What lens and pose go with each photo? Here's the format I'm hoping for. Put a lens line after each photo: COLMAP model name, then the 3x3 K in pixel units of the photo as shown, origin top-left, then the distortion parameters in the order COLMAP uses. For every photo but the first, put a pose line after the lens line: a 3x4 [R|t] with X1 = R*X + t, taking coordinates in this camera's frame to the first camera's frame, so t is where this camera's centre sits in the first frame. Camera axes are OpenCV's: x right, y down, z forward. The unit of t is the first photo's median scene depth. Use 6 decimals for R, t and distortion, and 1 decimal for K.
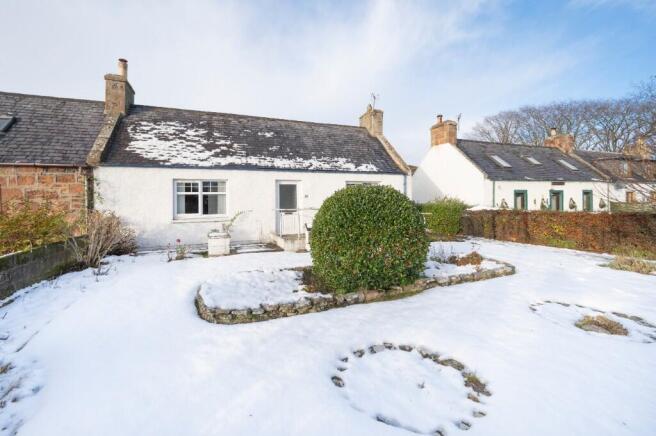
lens RADIAL K [[338.7, 0, 326.1], [0, 338.7, 200.2], [0, 0, 1]] dist [-0.001368, -0.000194]
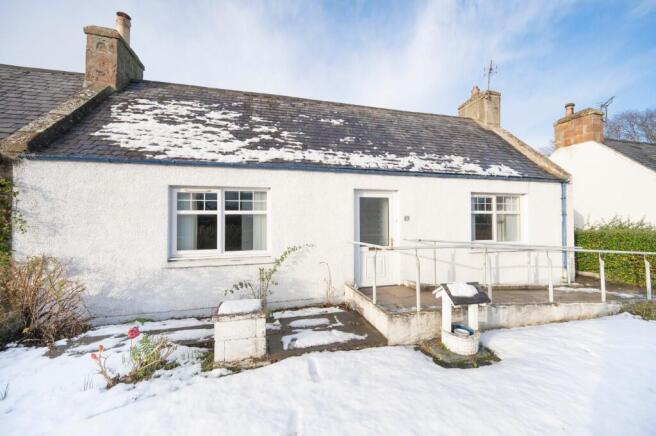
lens RADIAL K [[262.5, 0, 328.0], [0, 262.5, 218.0], [0, 0, 1]] dist [-0.000226, 0.000019]
pose [[0.992641, 0.002463, -0.121067, -0.138403], [-0.003974, 0.999917, -0.012242, -0.006692], [0.121027, 0.012633, 0.992569, 0.560669]]
